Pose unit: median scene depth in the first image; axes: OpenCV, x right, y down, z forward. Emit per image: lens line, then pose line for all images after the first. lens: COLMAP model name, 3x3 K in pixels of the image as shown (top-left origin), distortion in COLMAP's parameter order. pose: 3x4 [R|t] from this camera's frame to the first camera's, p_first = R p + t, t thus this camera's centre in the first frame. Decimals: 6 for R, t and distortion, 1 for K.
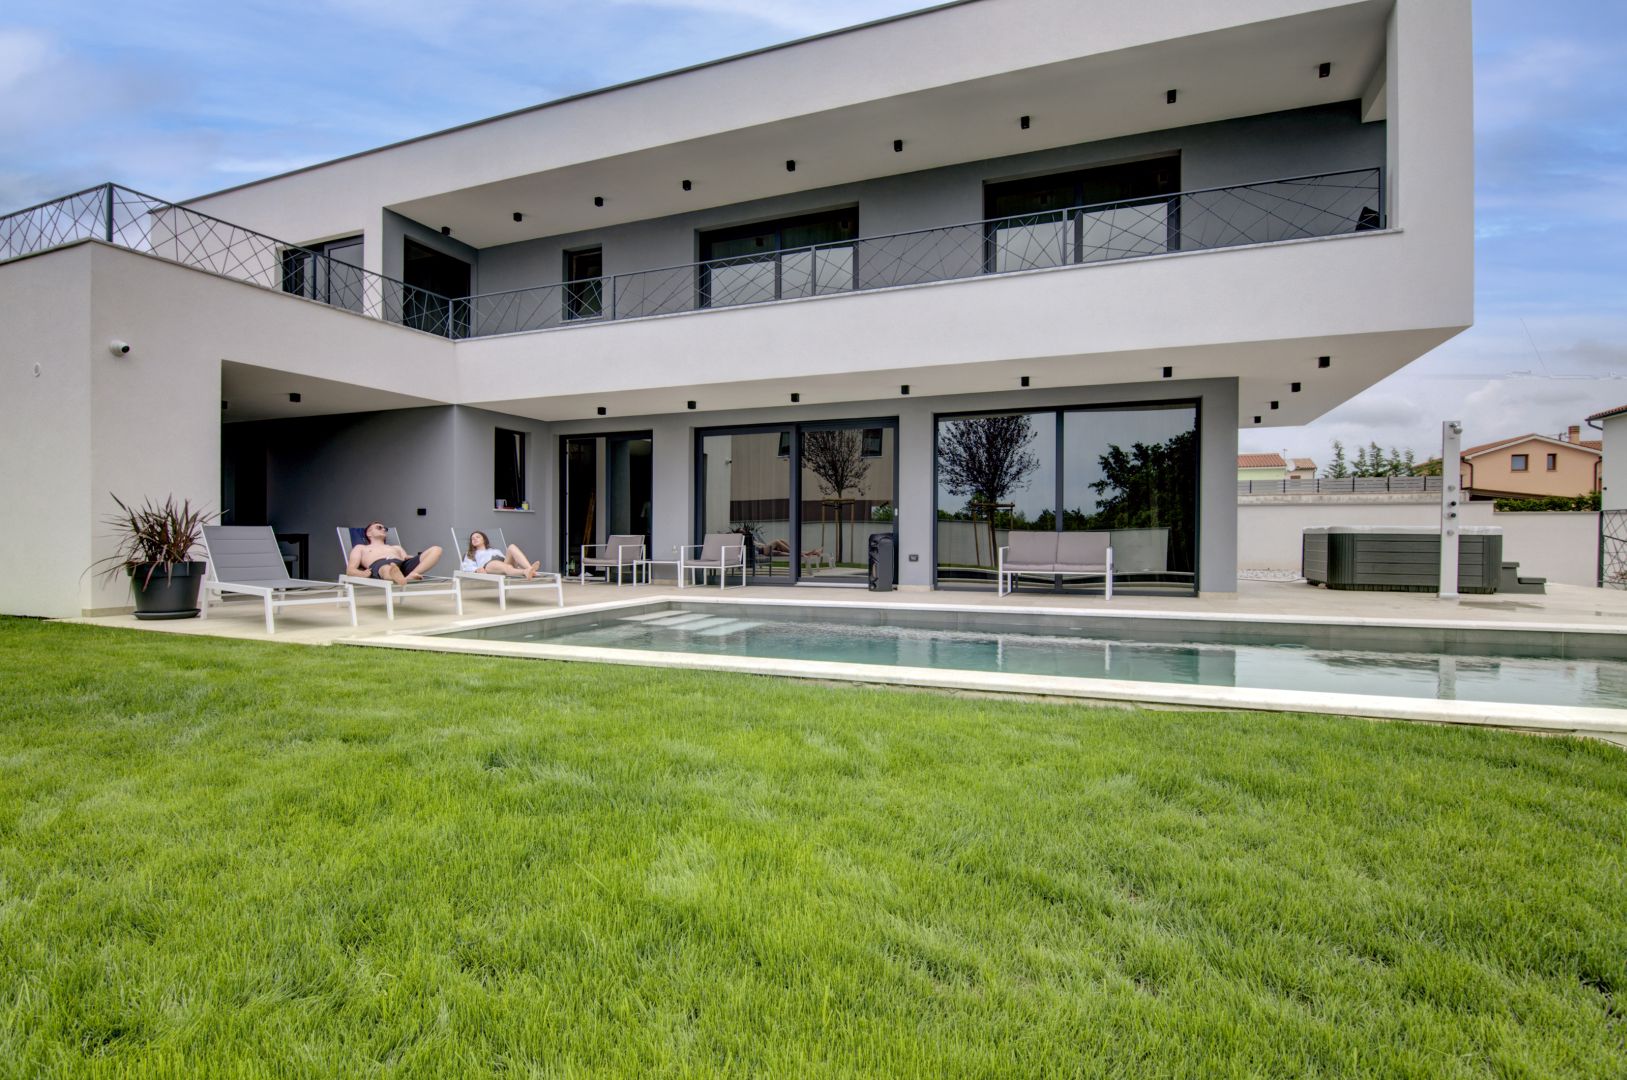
lens RADIAL K [[782.4, 0, 845.3], [0, 782.4, 535.6], [0, 0, 1]] dist [-0.000793, -0.015906]
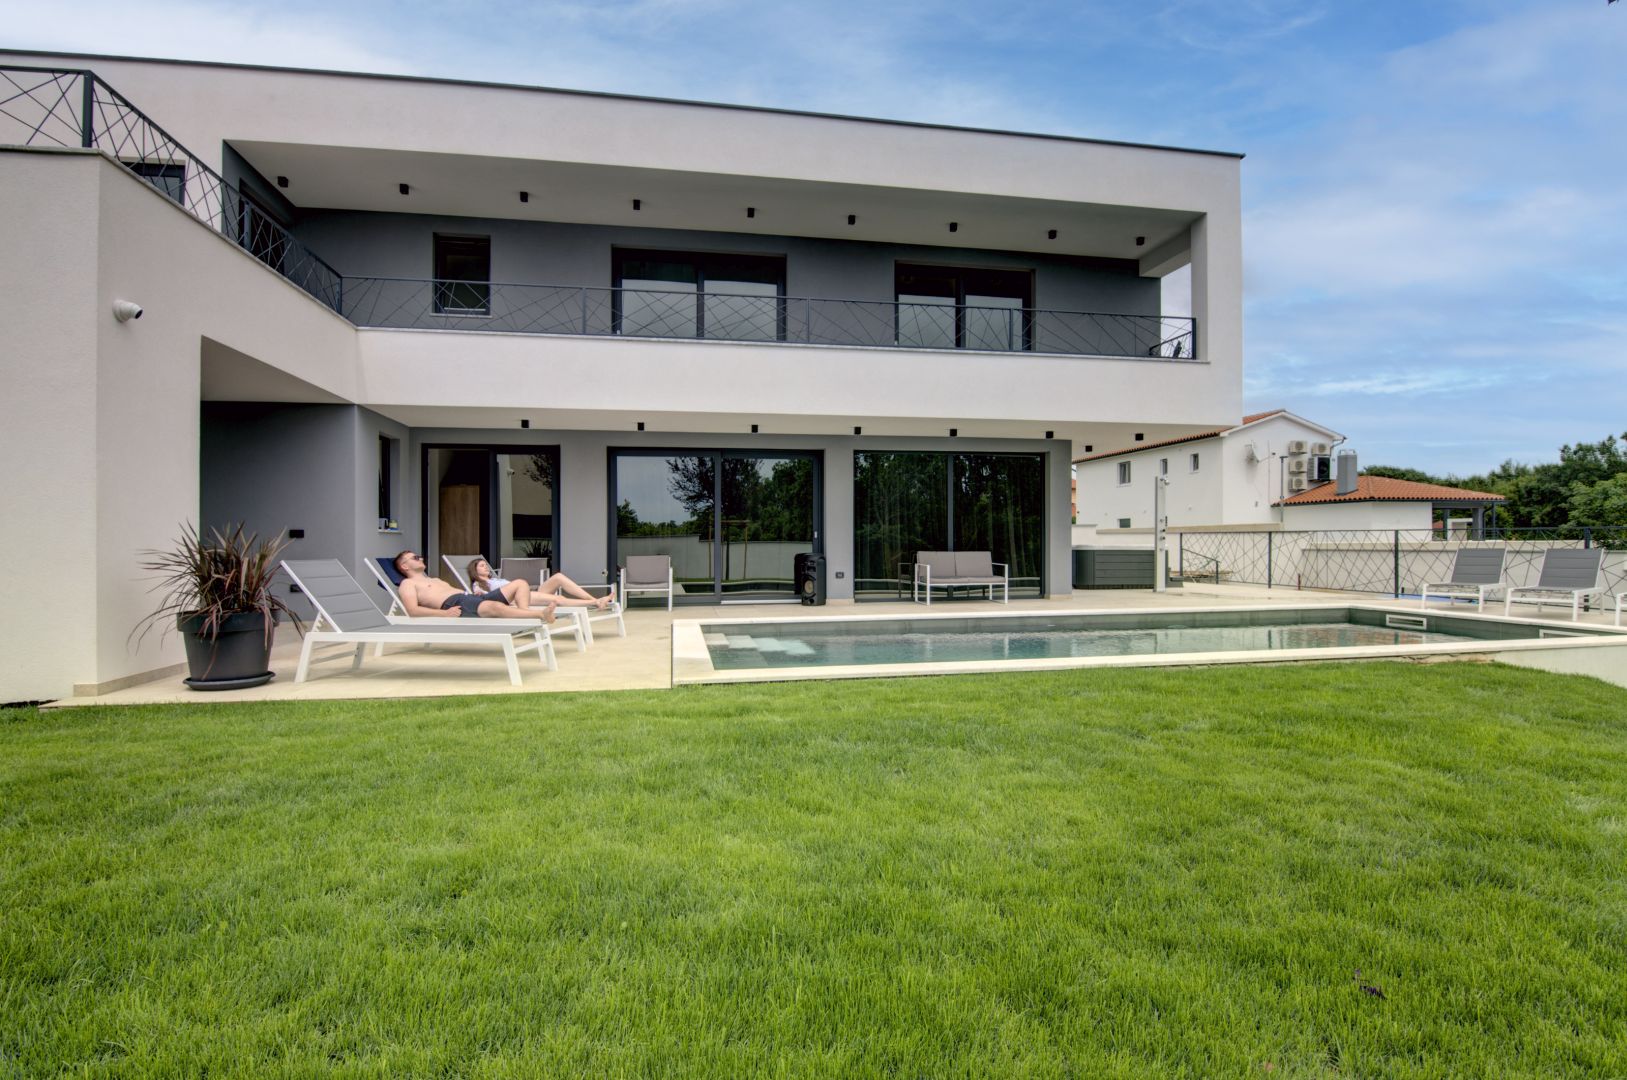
lens RADIAL K [[790.1, 0, 813.5], [0, 790.1, 540.0], [0, 0, 1]] dist [-0.002882, -0.017146]
pose [[0.845734, -0.003810, 0.533590, -0.562167], [0.005695, 0.999982, -0.001887, -0.020677], [-0.533574, 0.004634, 0.845741, 0.041216]]
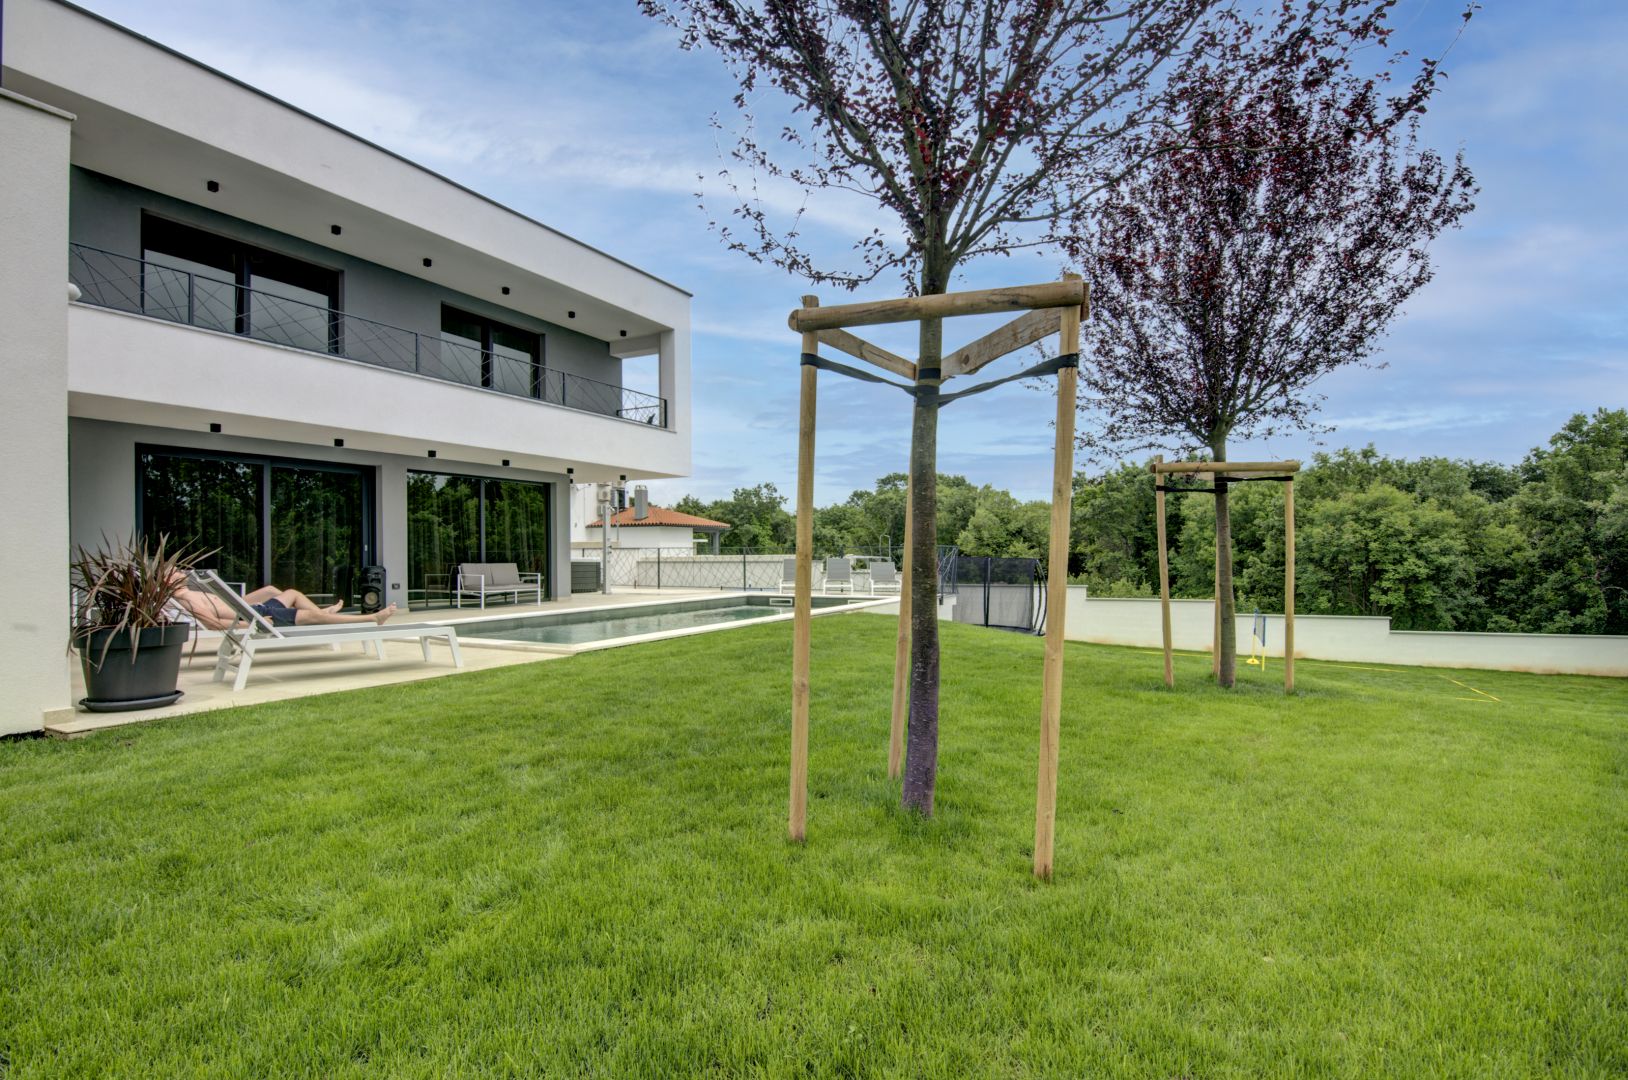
lens RADIAL K [[782.3, 0, 822.6], [0, 782.3, 553.5], [0, 0, 1]] dist [-0.001598, -0.015518]
pose [[0.098695, -0.001681, 0.995116, -1.062227], [0.007853, 0.999969, 0.000911, -0.018346], [-0.995087, 0.007725, 0.098705, 0.224368]]
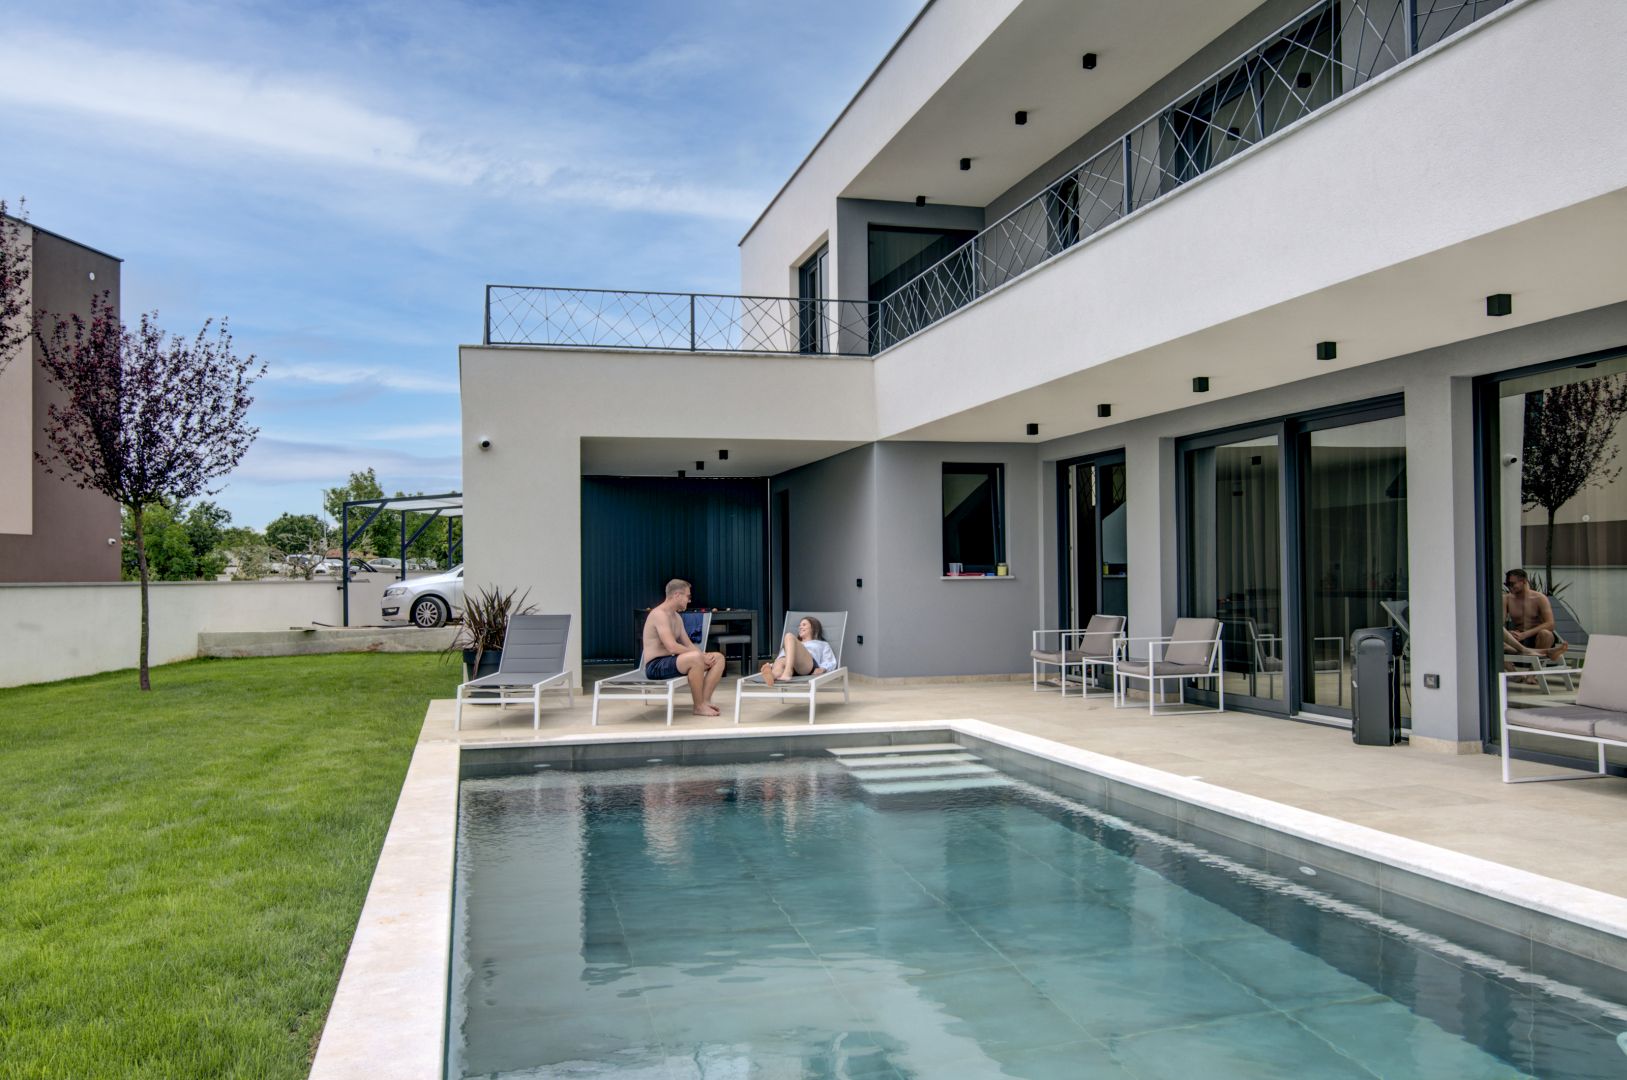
lens RADIAL K [[1356.1, 0, 813.5], [0, 1356.1, 540.0], [0, 0, 1]] dist [0.012951, 0.002602]
pose [[0.579984, -0.026644, -0.814192, 0.559109], [0.007557, 0.999598, -0.027327, -0.039172], [0.814593, 0.009696, 0.579952, 0.200527]]
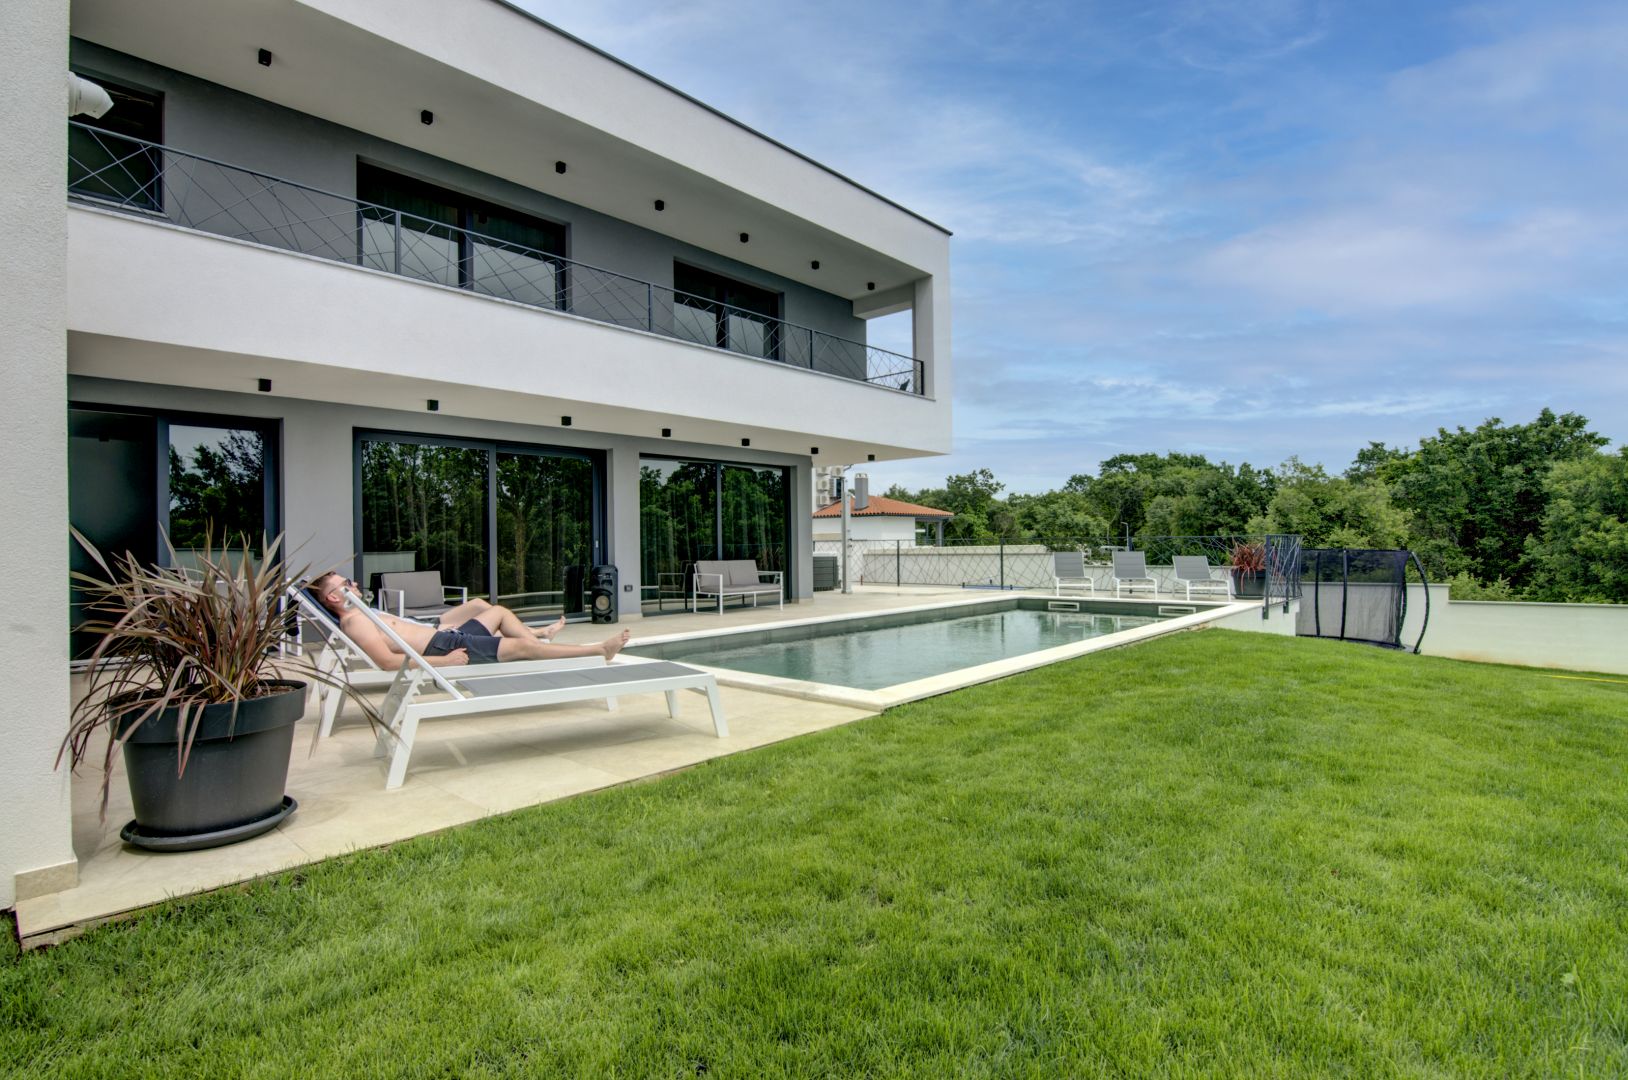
lens RADIAL K [[790.6, 0, 814.0], [0, 790.6, 540.0], [0, 0, 1]] dist [-0.002882, -0.017146]
pose [[0.359610, 0.000824, 0.933102, -0.815929], [0.014331, 0.999877, -0.006406, -0.026035], [-0.932993, 0.015676, 0.359554, 0.392953]]
